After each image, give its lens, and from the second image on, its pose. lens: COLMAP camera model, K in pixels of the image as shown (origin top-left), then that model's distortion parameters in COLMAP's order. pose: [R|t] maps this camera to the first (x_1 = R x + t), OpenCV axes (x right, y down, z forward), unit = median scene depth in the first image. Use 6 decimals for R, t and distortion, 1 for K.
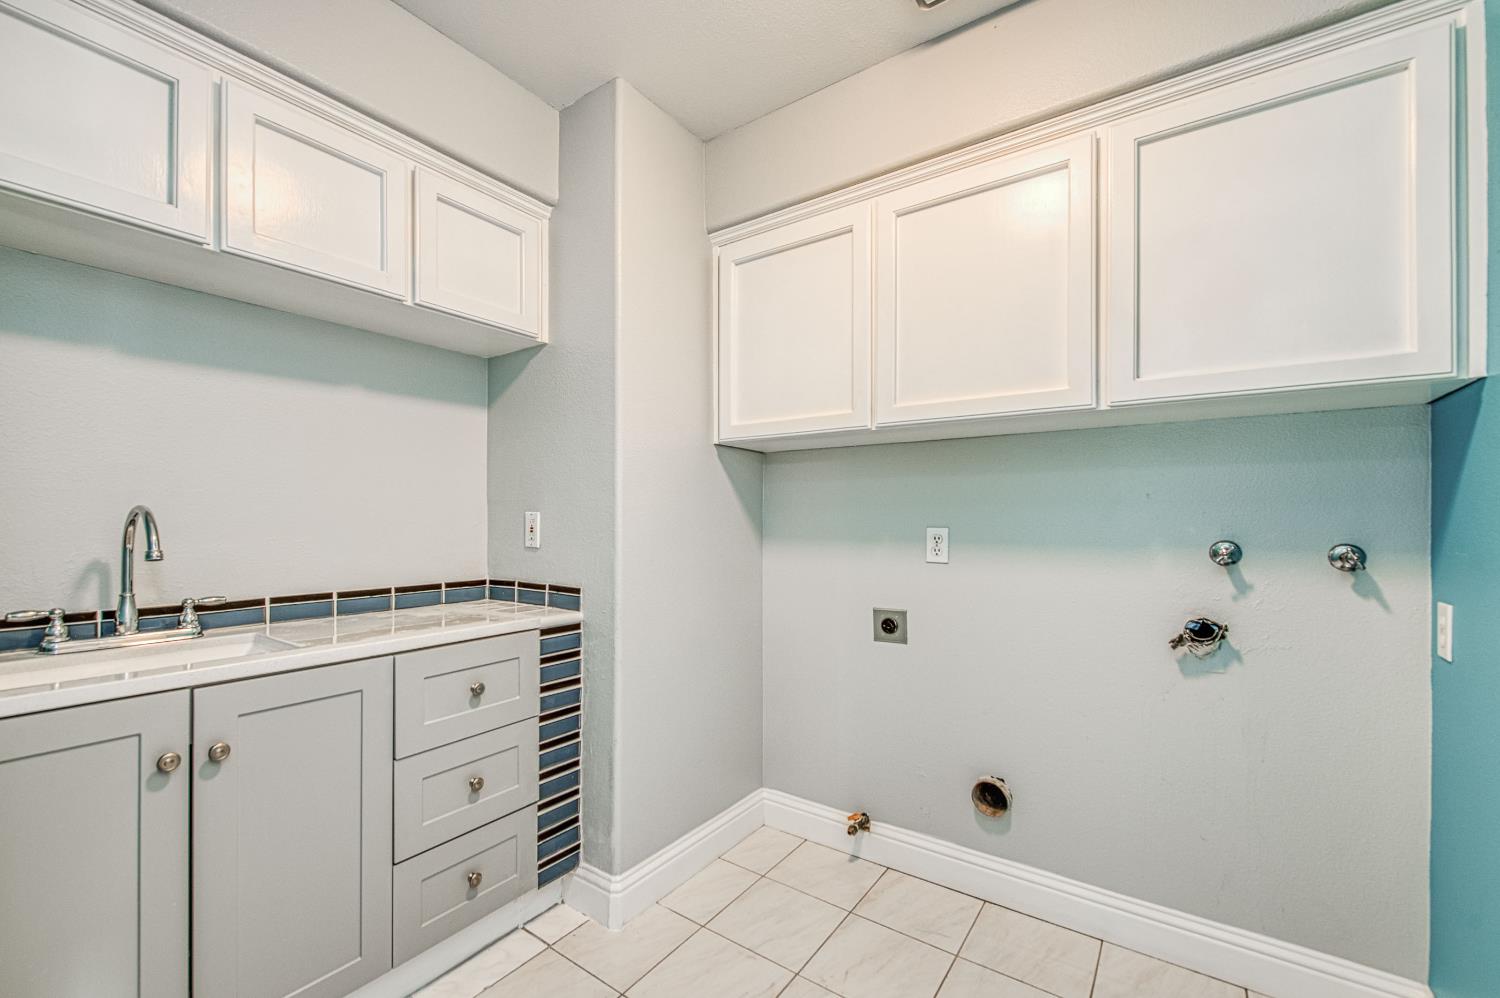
lens RADIAL K [[611.5, 0, 754.2], [0, 611.5, 504.3], [0, 0, 1]] dist [0.009198, -0.009607]
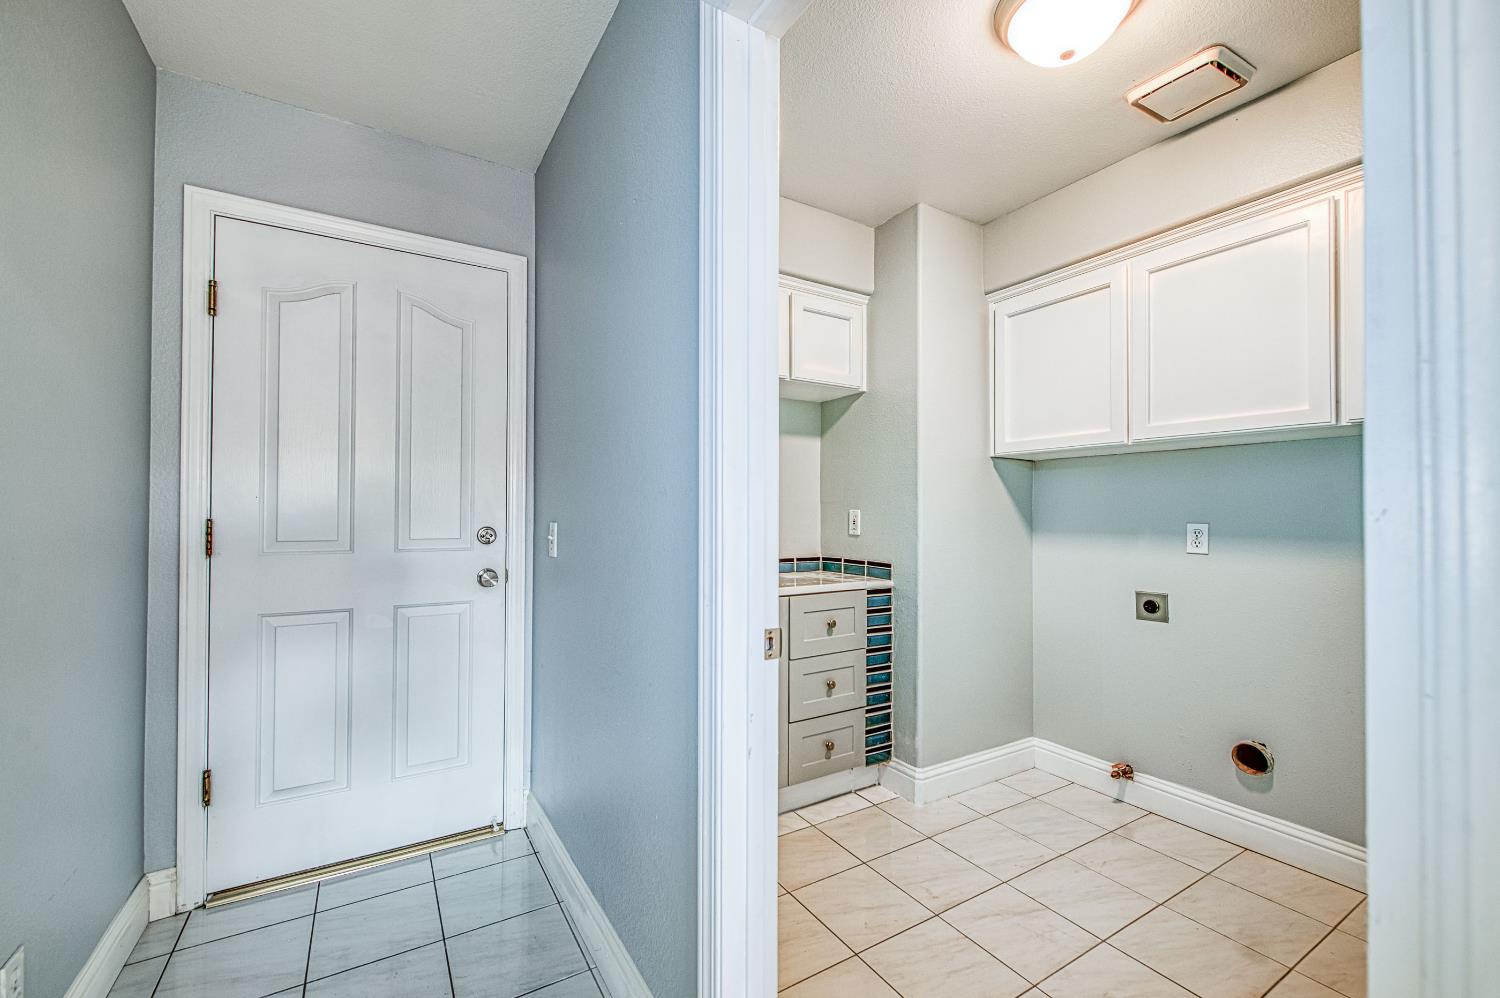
lens RADIAL K [[611.5, 0, 754.2], [0, 611.5, 504.3], [0, 0, 1]] dist [0.009198, -0.009607]
pose [[0.916889, -0.003557, -0.399125, -0.008910], [0.006123, 0.999968, 0.005155, -0.009960], [0.399094, -0.007170, 0.916882, -0.423385]]
